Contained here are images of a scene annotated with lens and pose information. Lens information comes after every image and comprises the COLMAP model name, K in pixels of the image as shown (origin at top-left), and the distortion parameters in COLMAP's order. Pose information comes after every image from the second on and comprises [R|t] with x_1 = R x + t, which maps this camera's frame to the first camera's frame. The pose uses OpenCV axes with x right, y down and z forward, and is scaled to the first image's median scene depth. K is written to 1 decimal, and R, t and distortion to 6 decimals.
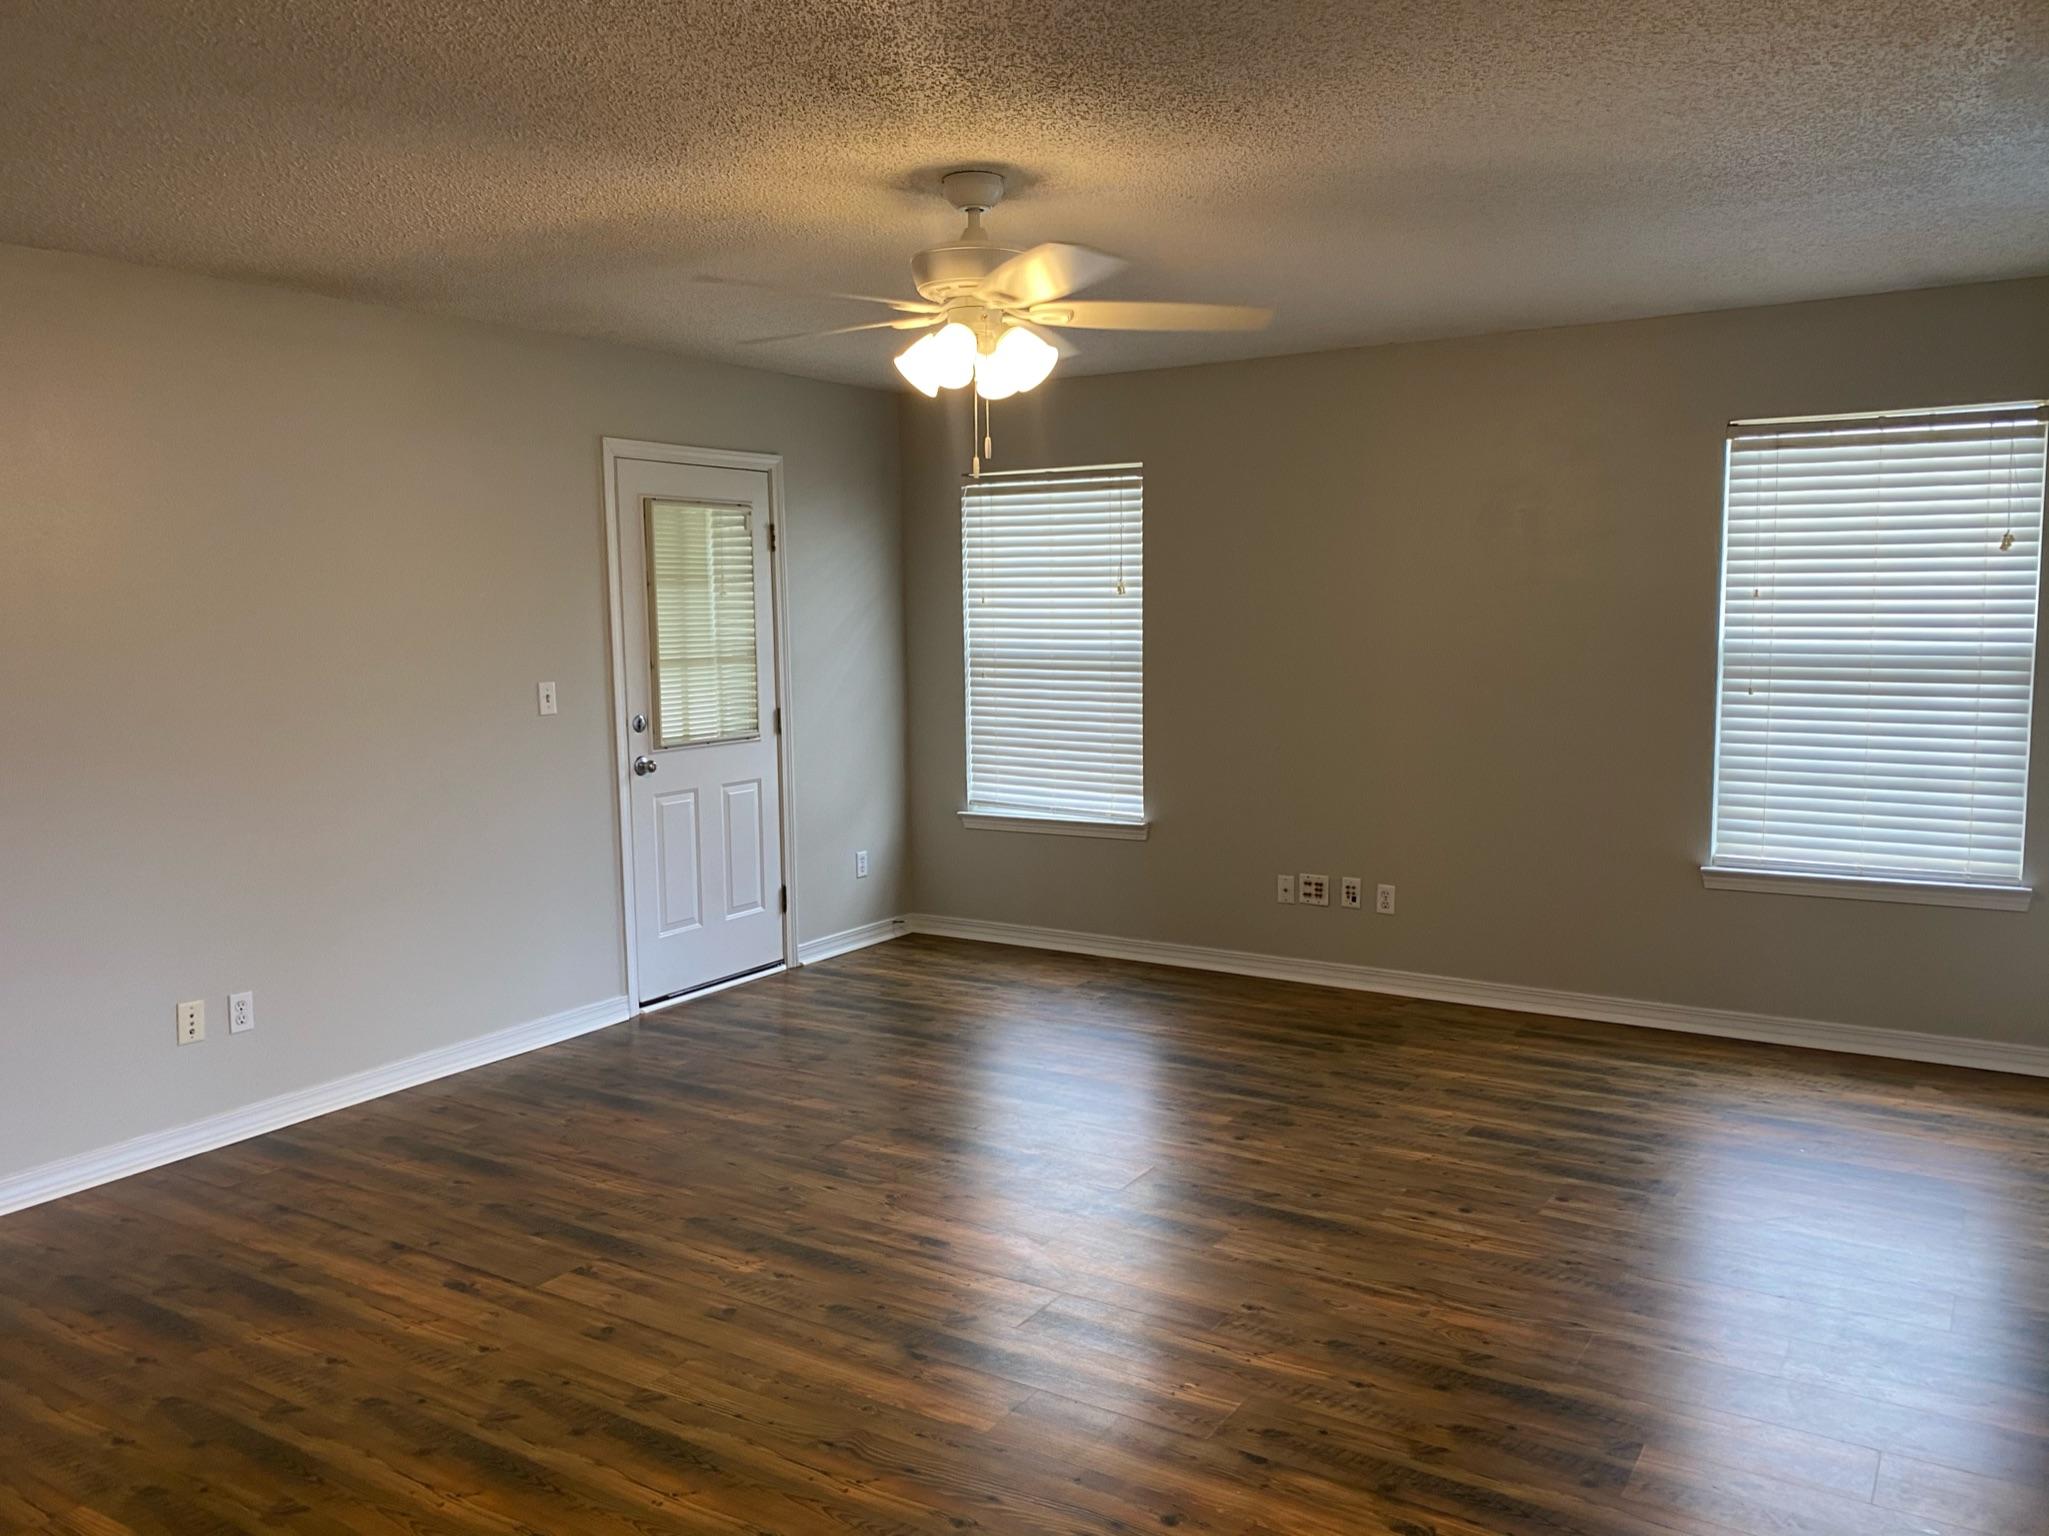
lens RADIAL K [[1553.9, 0, 1016.1], [0, 1553.9, 773.6], [0, 0, 1]] dist [0.039897, -0.004054]
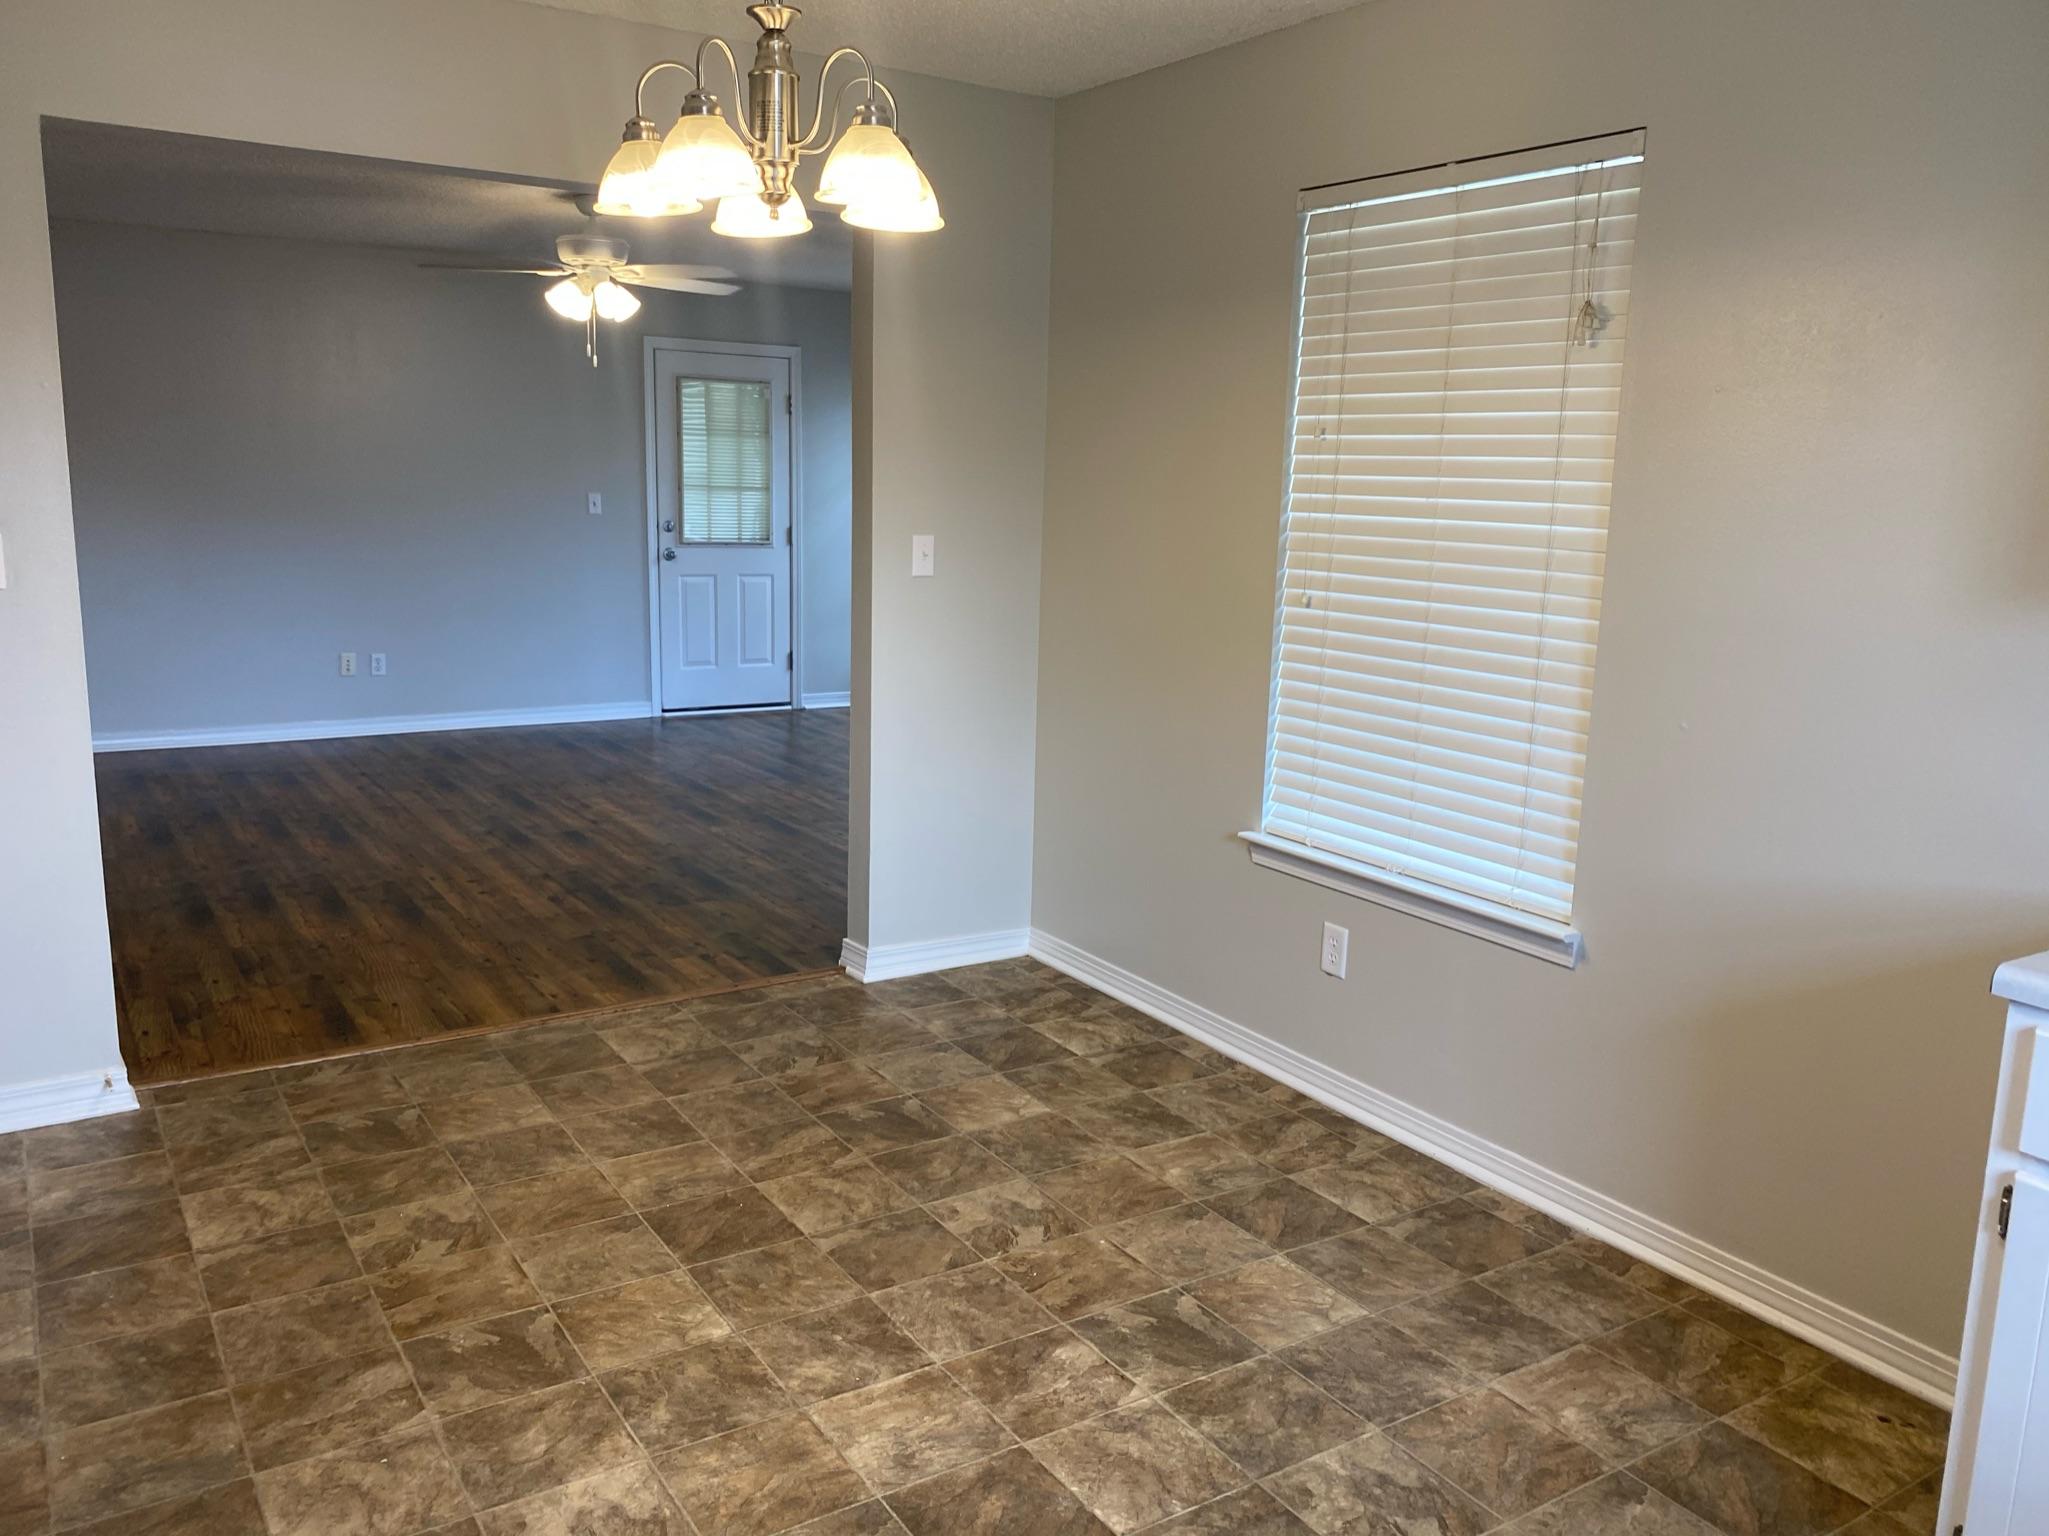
lens RADIAL K [[1553.9, 0, 1023.2], [0, 1553.9, 773.3], [0, 0, 1]] dist [0.039897, -0.004054]
pose [[0.911864, 0.119968, -0.392570, 0.698919], [-0.089333, 0.991416, 0.095470, 0.030565], [0.400654, -0.051986, 0.914754, -0.268859]]
